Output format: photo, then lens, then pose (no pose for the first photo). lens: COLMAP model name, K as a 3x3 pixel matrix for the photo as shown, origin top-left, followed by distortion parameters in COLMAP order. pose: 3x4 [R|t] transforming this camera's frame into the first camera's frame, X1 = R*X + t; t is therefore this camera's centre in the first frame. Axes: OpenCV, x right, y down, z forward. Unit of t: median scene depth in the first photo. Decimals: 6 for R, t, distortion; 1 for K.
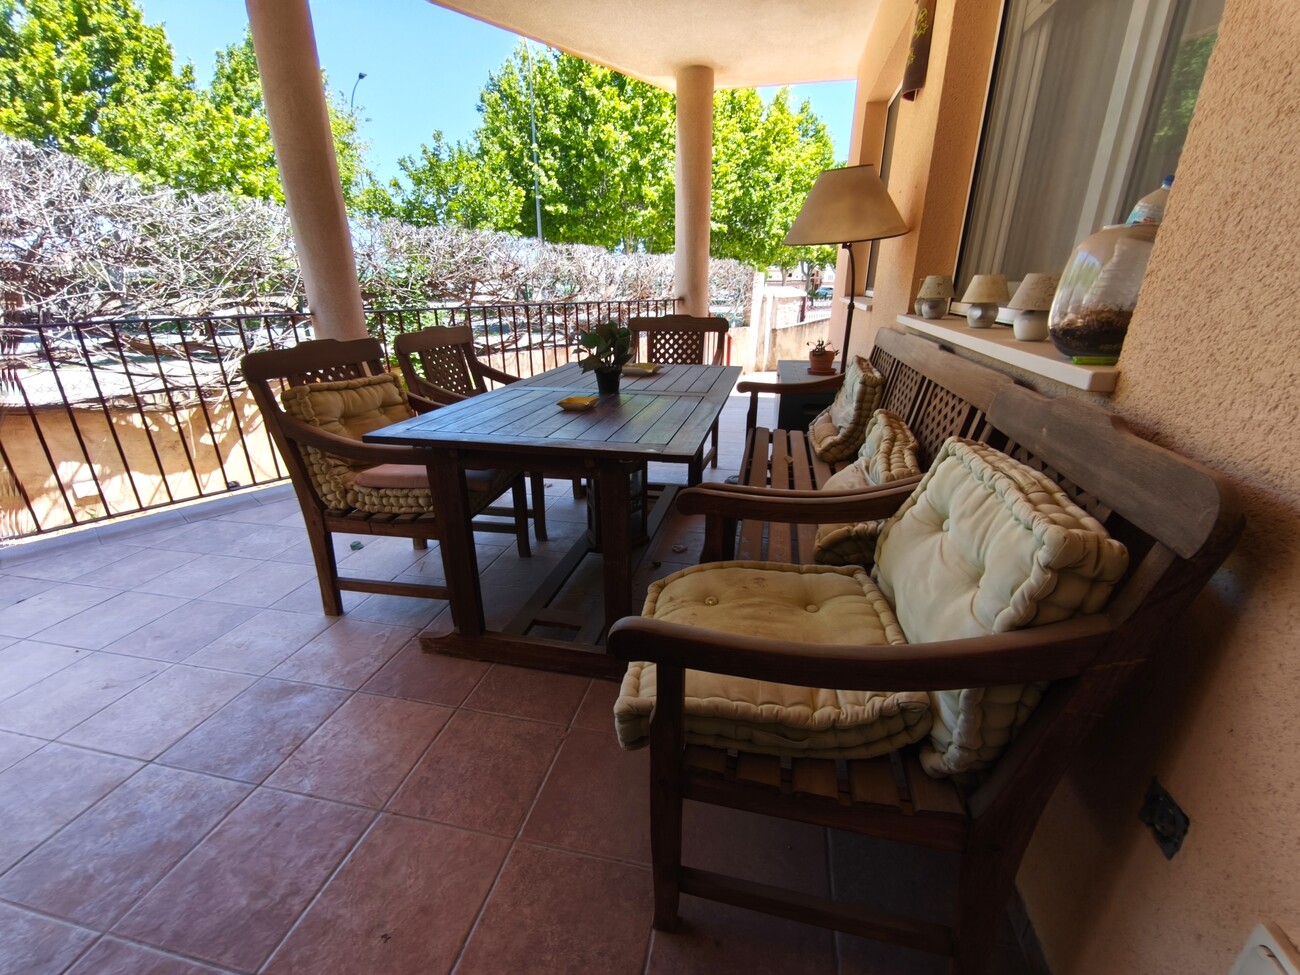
lens RADIAL K [[542.2, 0, 640.1], [0, 542.2, 481.3], [0, 0, 1]] dist [0.001129, -0.002478]
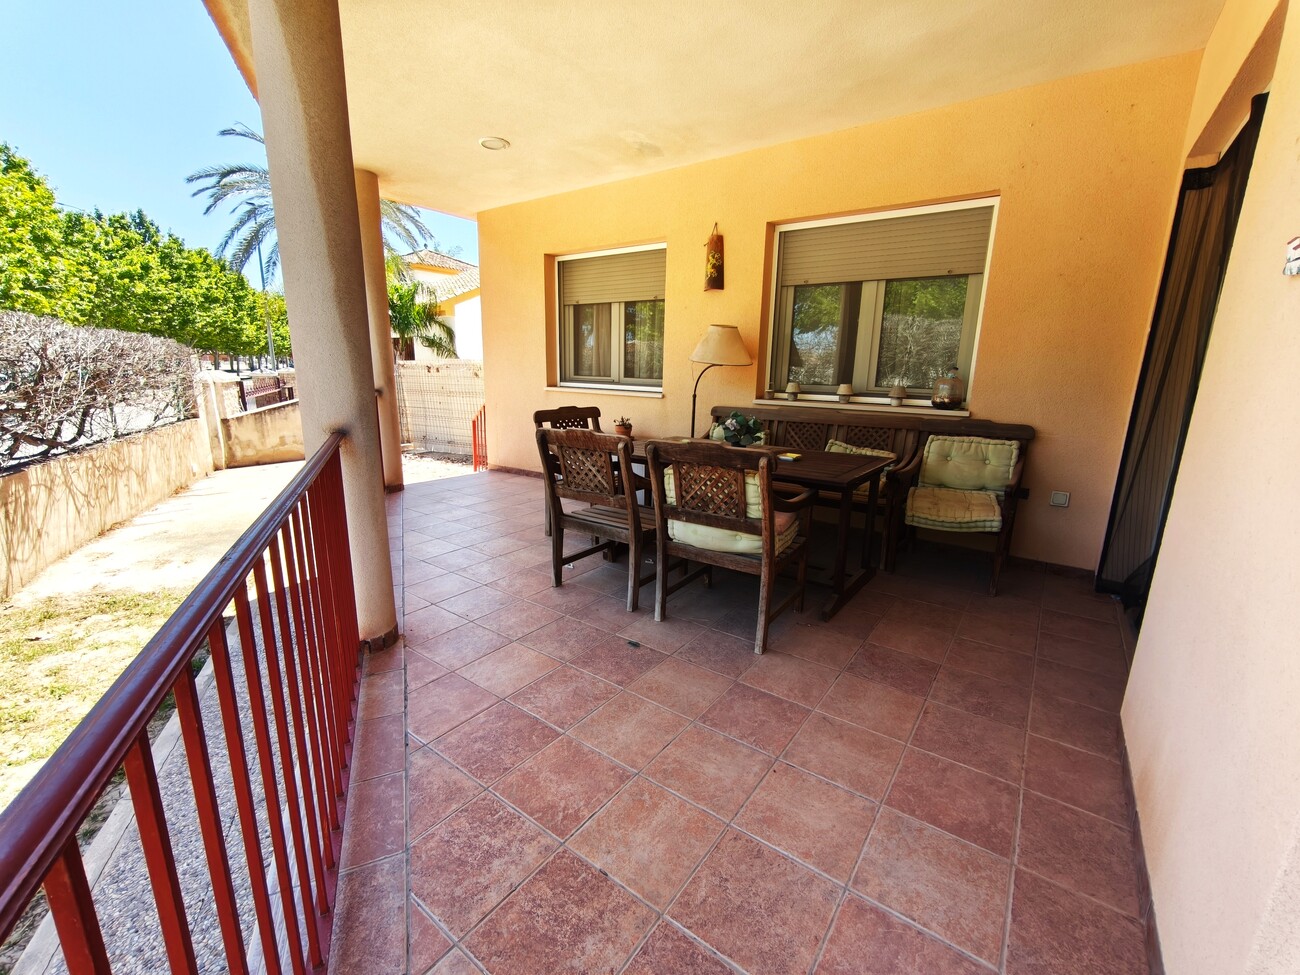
lens RADIAL K [[542.2, 0, 653.7], [0, 542.2, 492.1], [0, 0, 1]] dist [0.001129, -0.002478]
pose [[0.411495, -0.191477, 0.891071, -0.246105], [0.293086, 0.953553, 0.069557, -0.038147], [-0.863002, 0.232538, 0.448501, 0.082358]]
